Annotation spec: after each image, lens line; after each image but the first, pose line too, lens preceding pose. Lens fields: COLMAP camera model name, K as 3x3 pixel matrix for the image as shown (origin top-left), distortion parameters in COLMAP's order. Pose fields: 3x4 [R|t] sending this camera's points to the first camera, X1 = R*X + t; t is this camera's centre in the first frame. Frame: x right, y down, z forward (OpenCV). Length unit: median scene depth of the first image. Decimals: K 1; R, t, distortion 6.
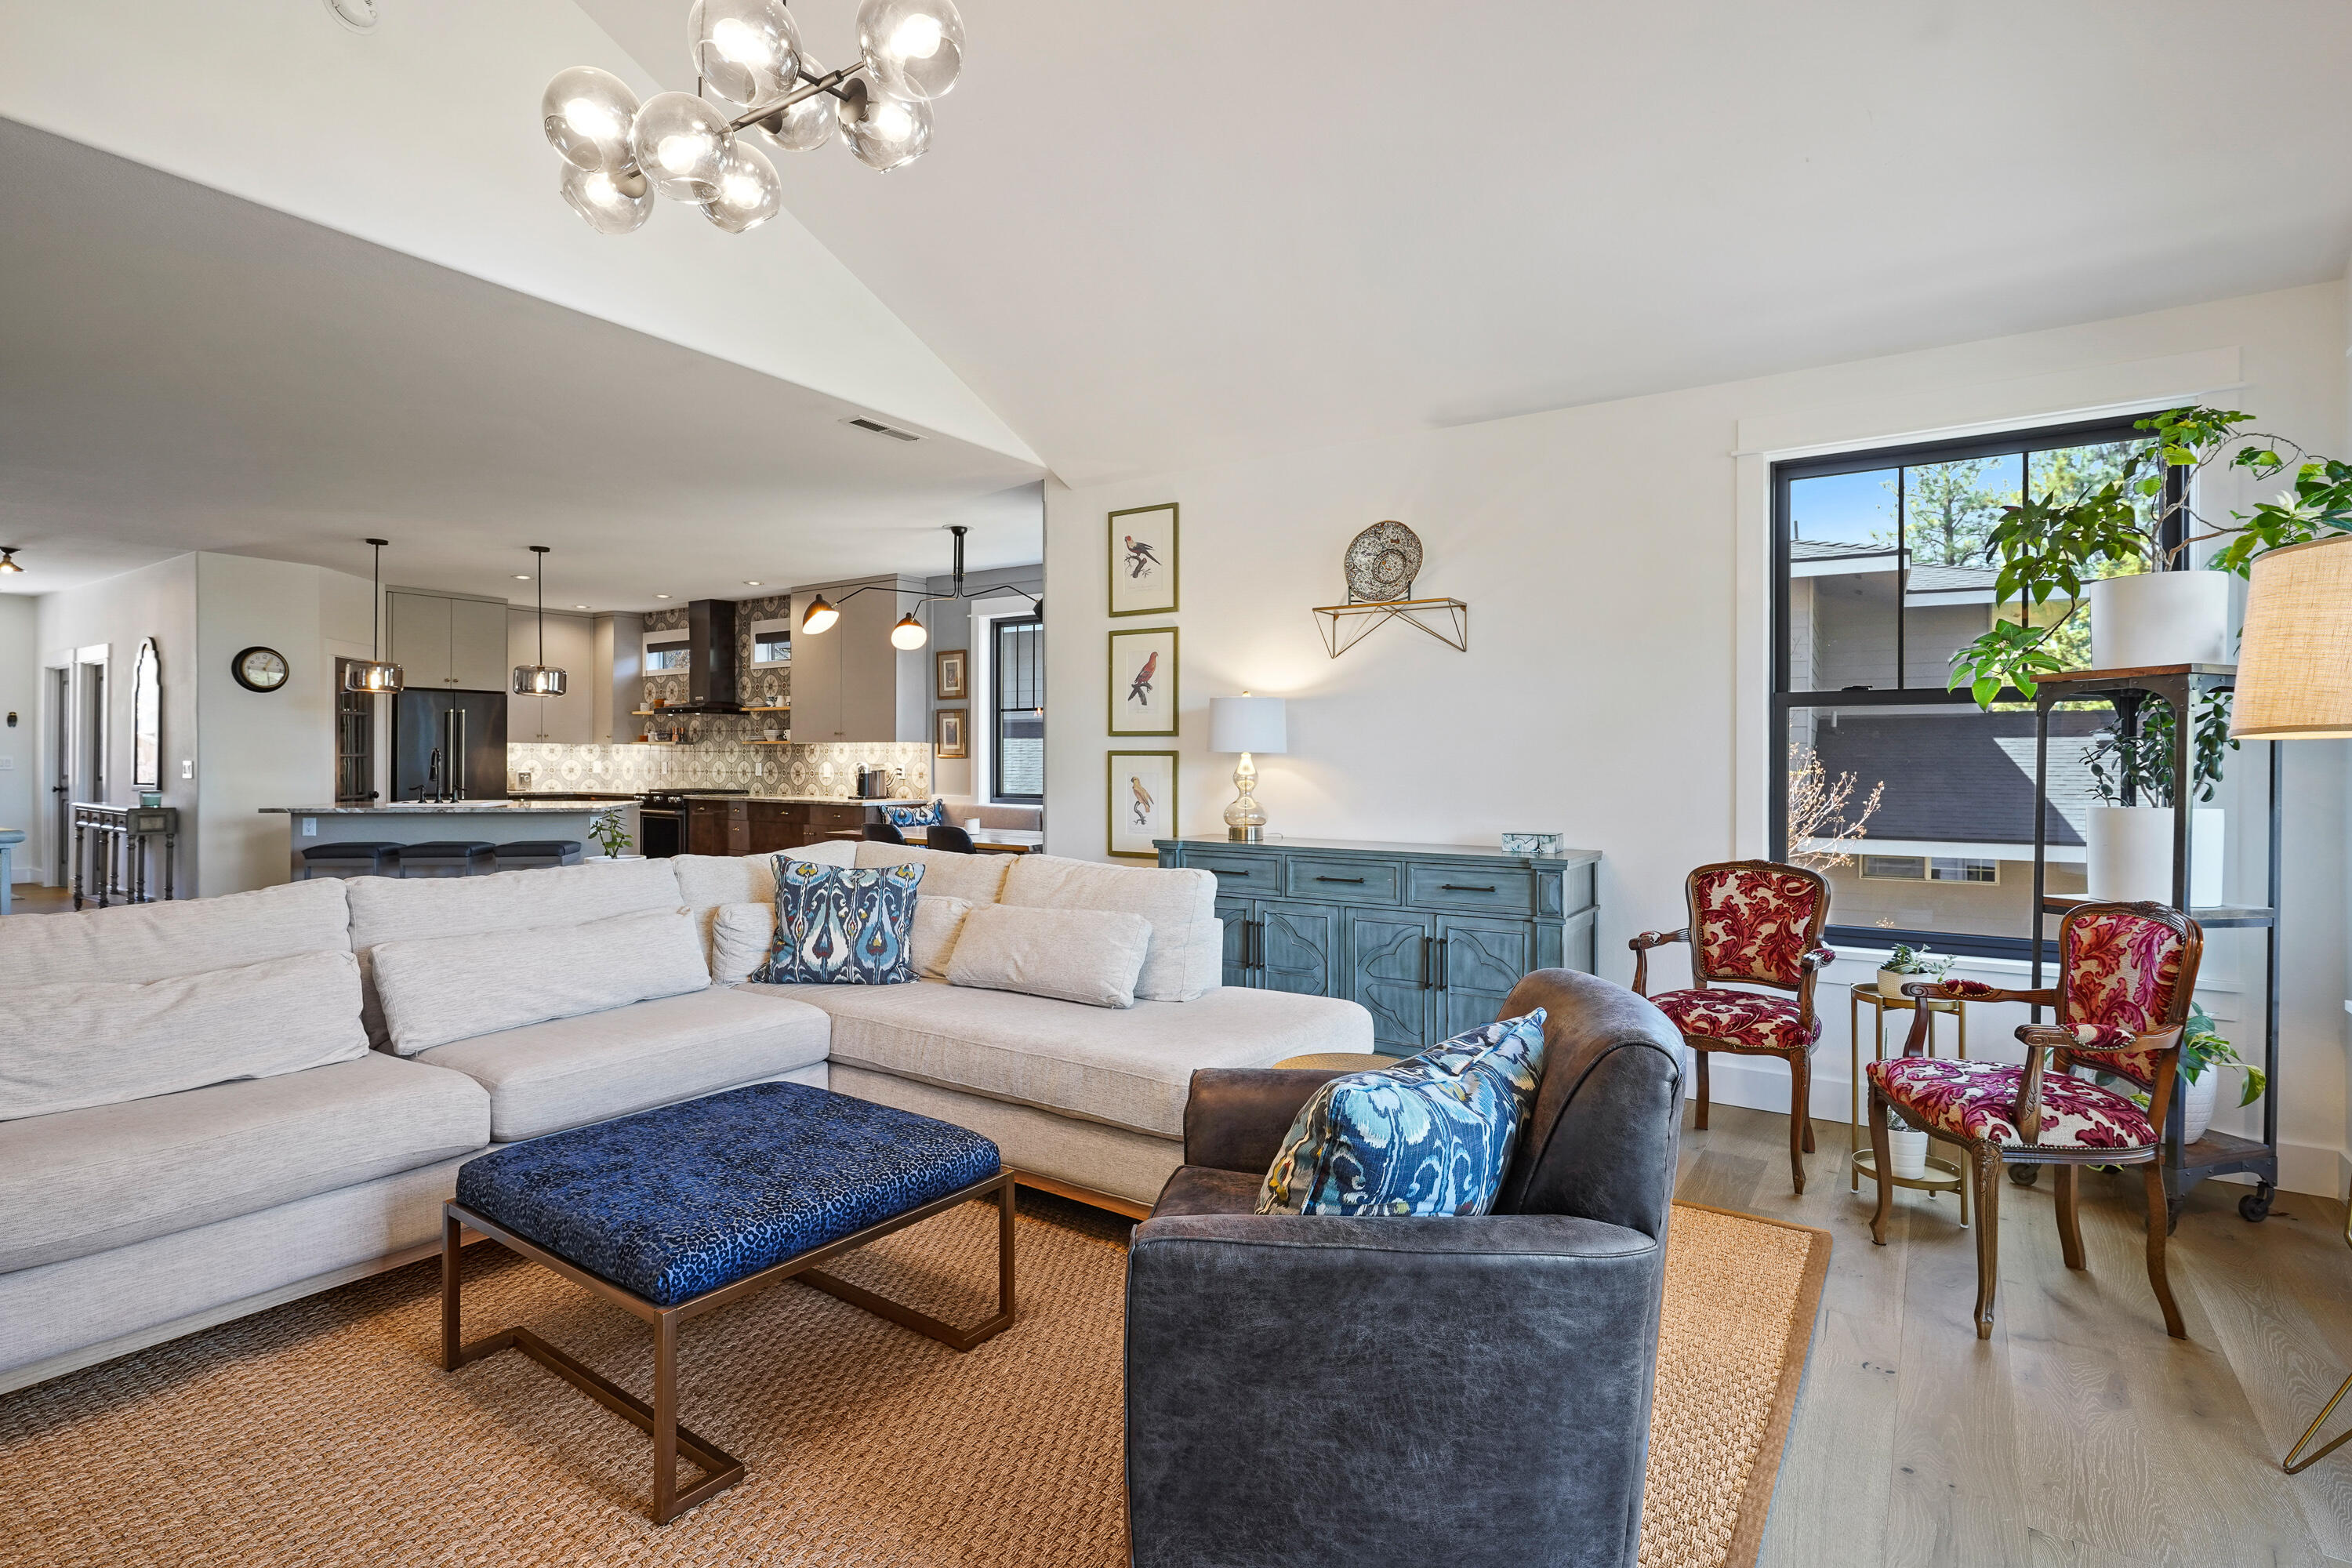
lens RADIAL K [[1119.9, 0, 1181.9], [0, 1119.9, 748.7], [0, 0, 1]] dist [-0.002664, 0.000154]
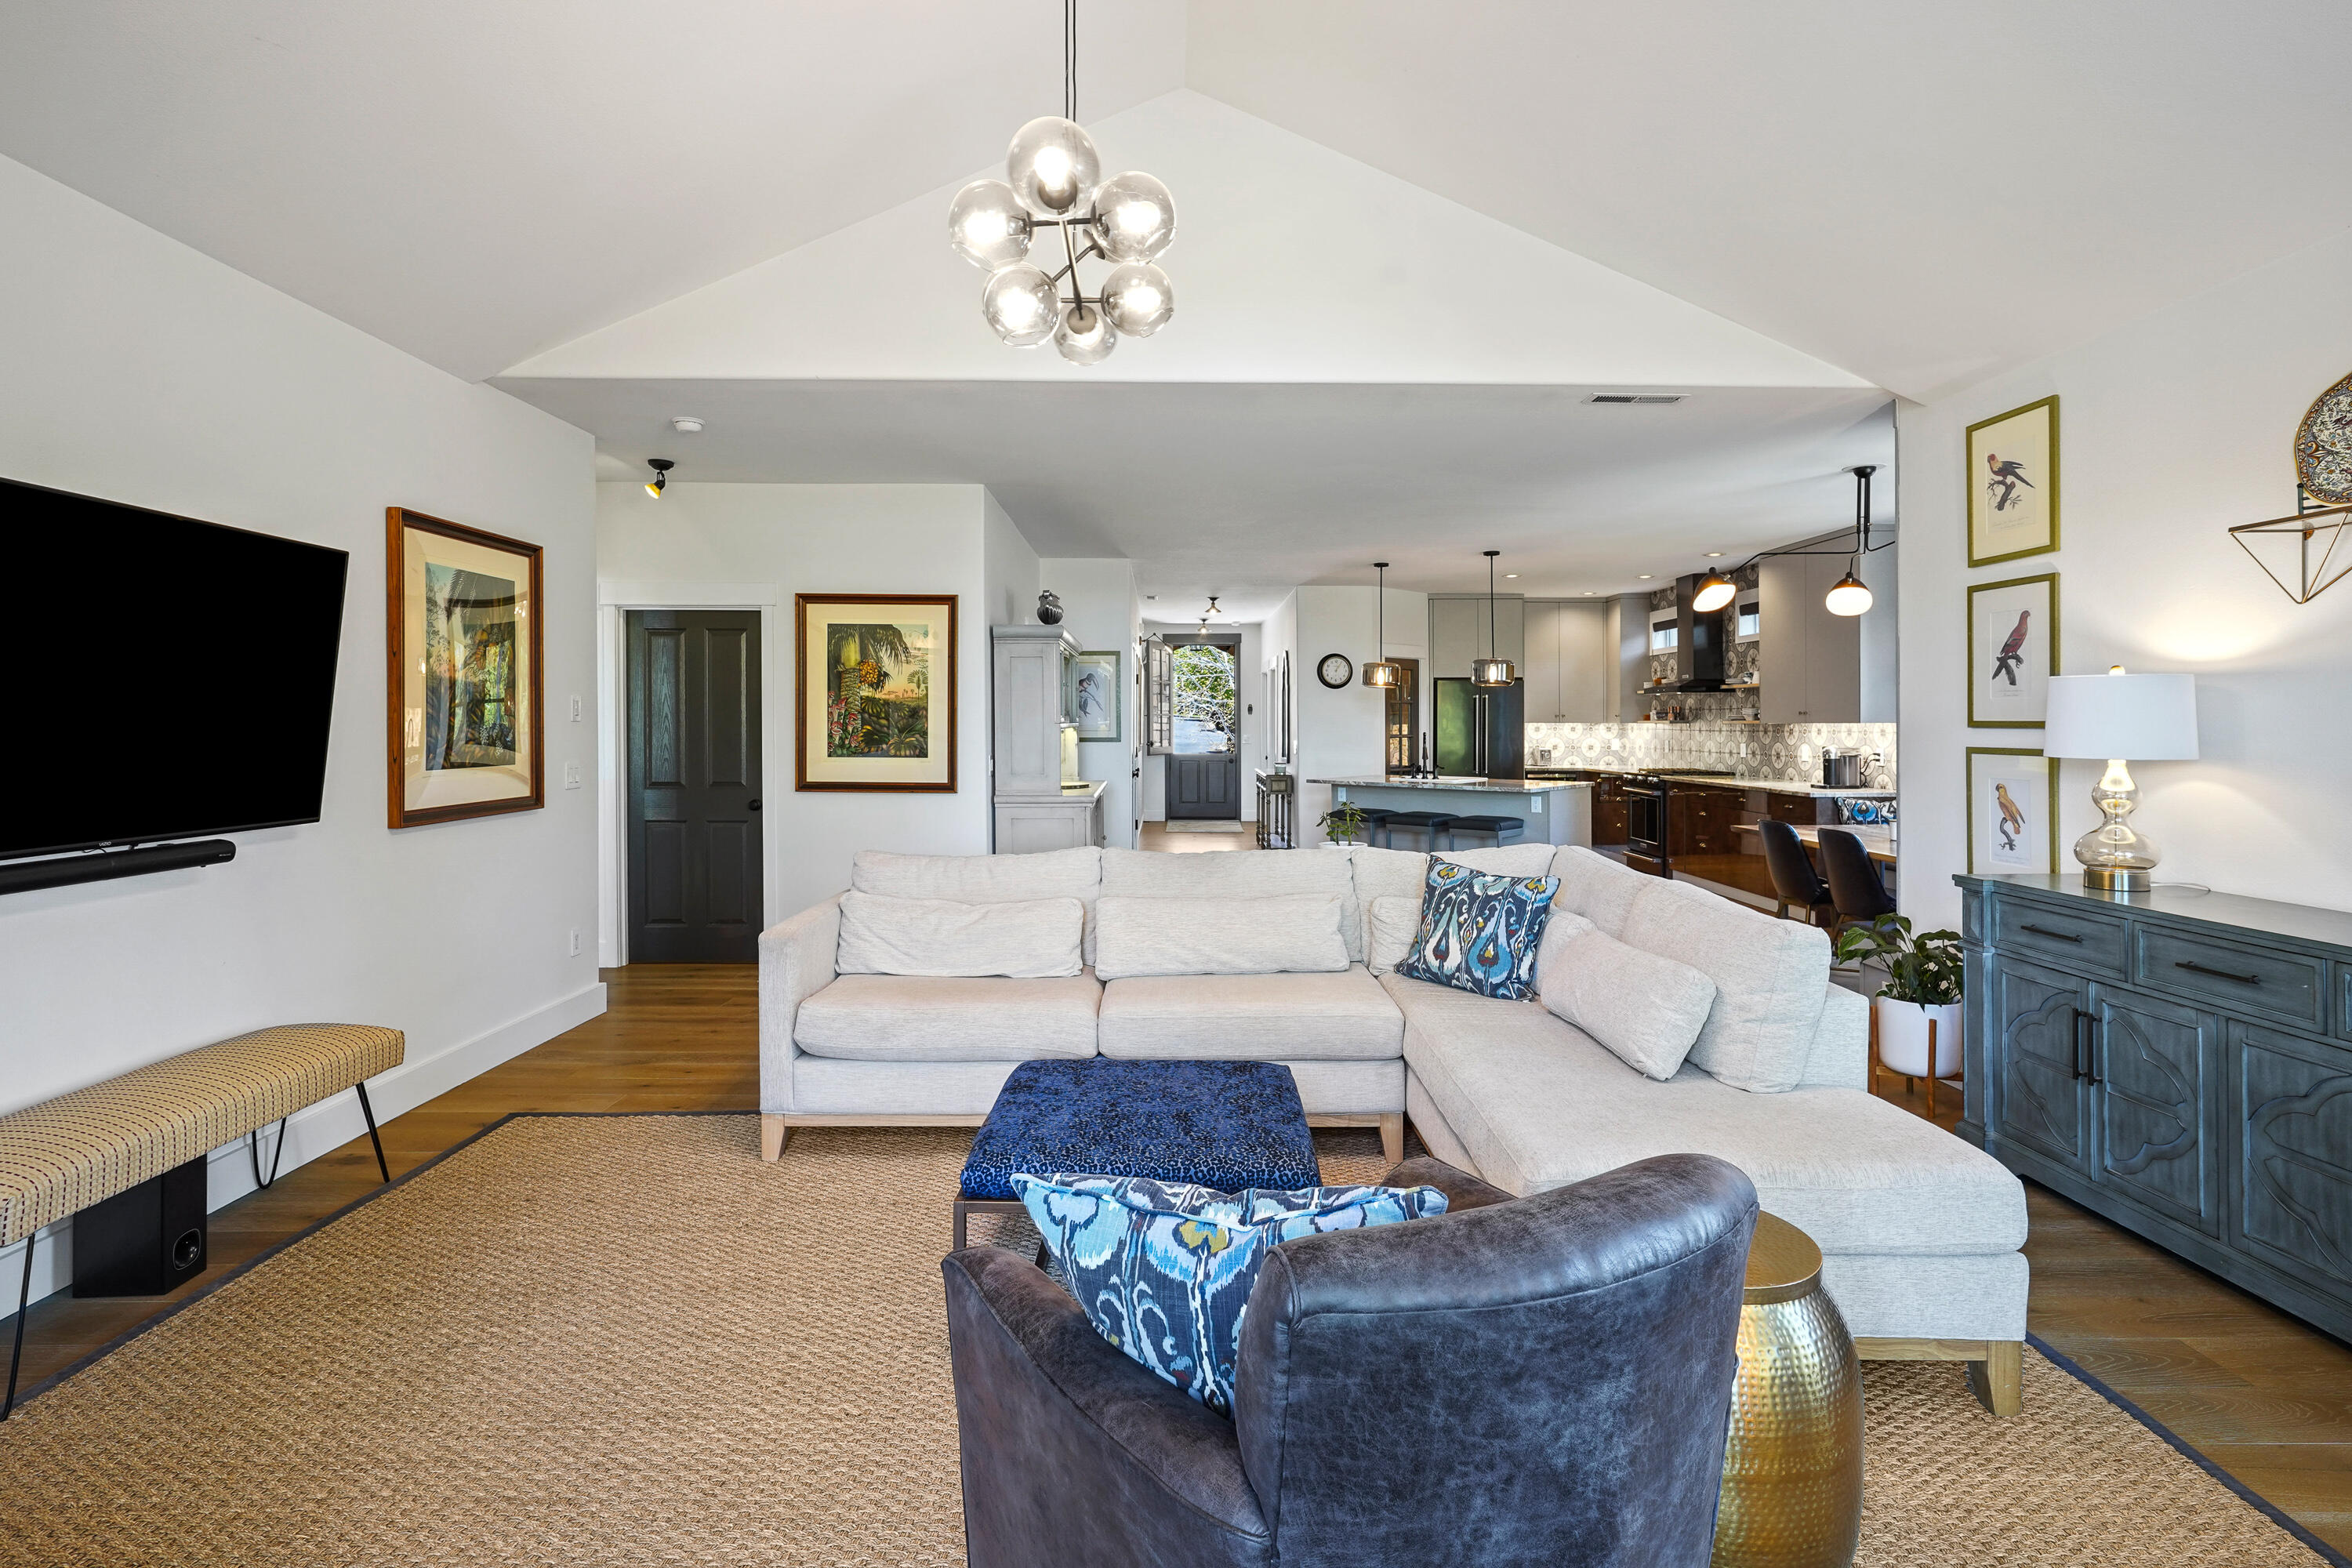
lens RADIAL K [[1143.0, 0, 1188.2], [0, 1143.0, 723.0], [0, 0, 1]] dist [-0.004592, 0.000060]
pose [[0.574176, -0.005518, -0.818713, 0.265574], [0.011984, 0.999927, 0.001665, -0.022401], [0.818644, -0.010767, 0.574200, 0.143596]]
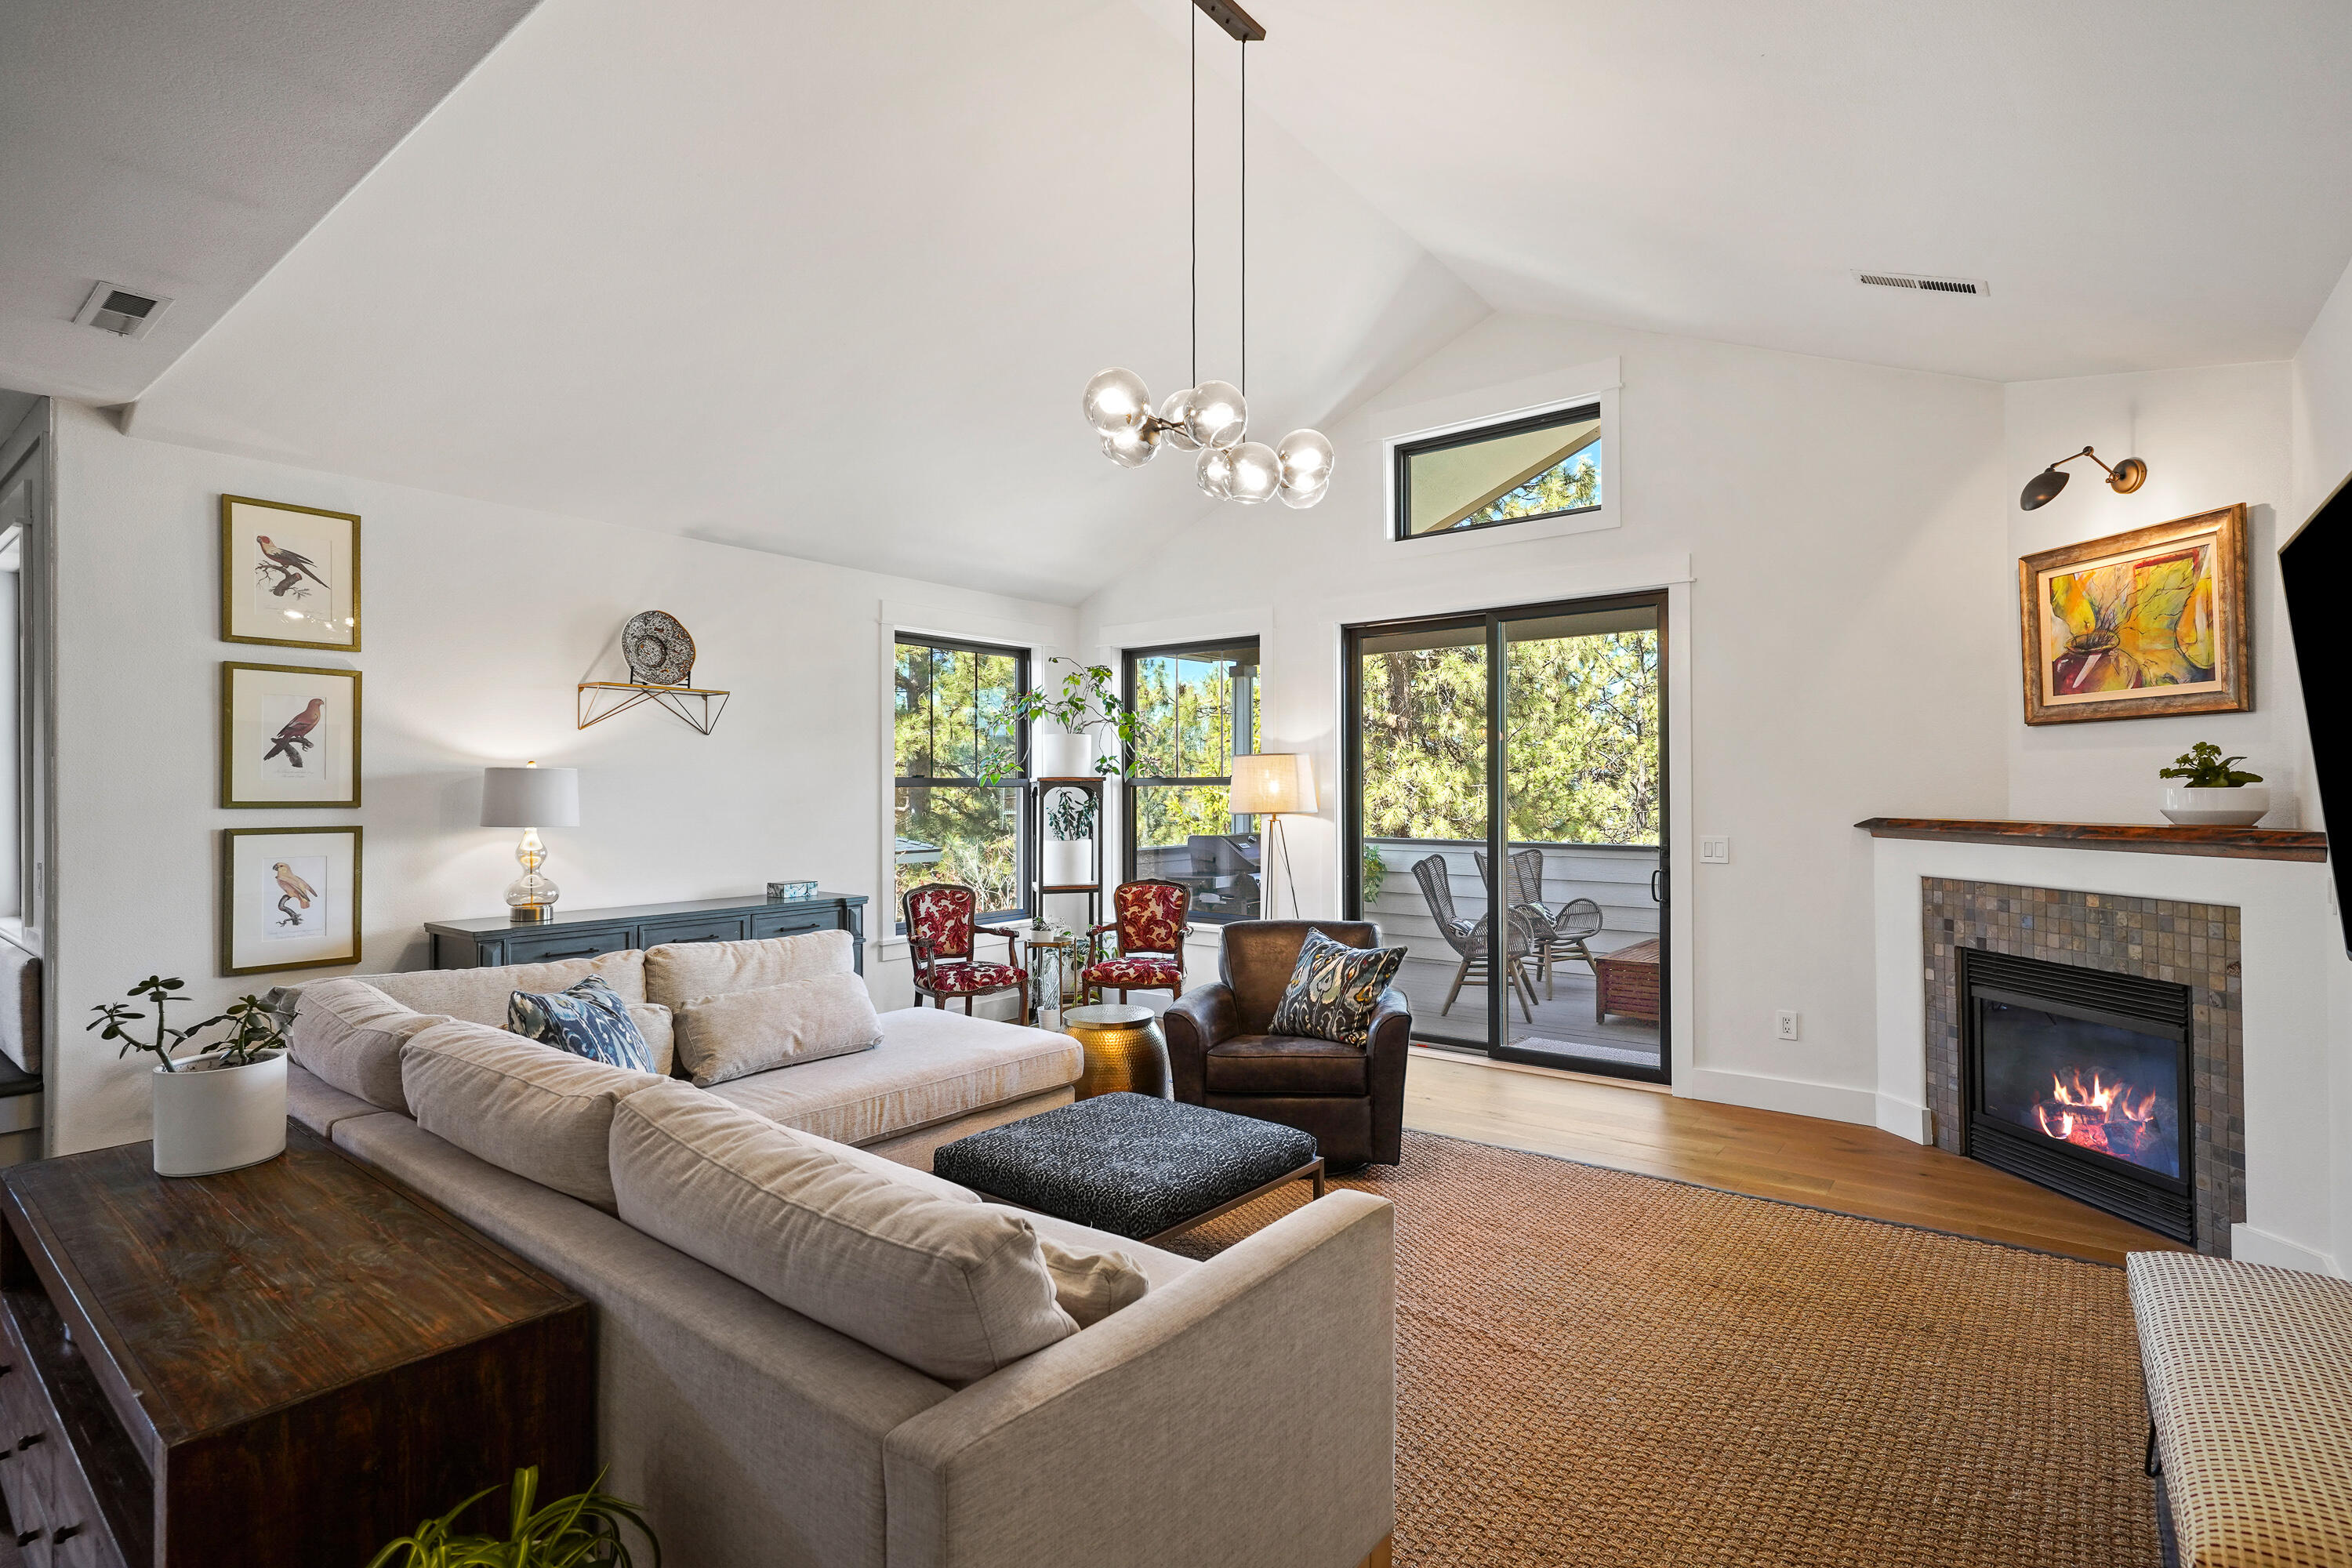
lens RADIAL K [[1129.2, 0, 1179.4], [0, 1129.2, 770.7], [0, 0, 1]] dist [-0.003375, 0.000692]
pose [[0.082946, 0.015315, 0.996436, -0.750960], [-0.006856, 0.999867, -0.014797, -0.029602], [-0.996530, -0.005605, 0.083040, 0.345699]]
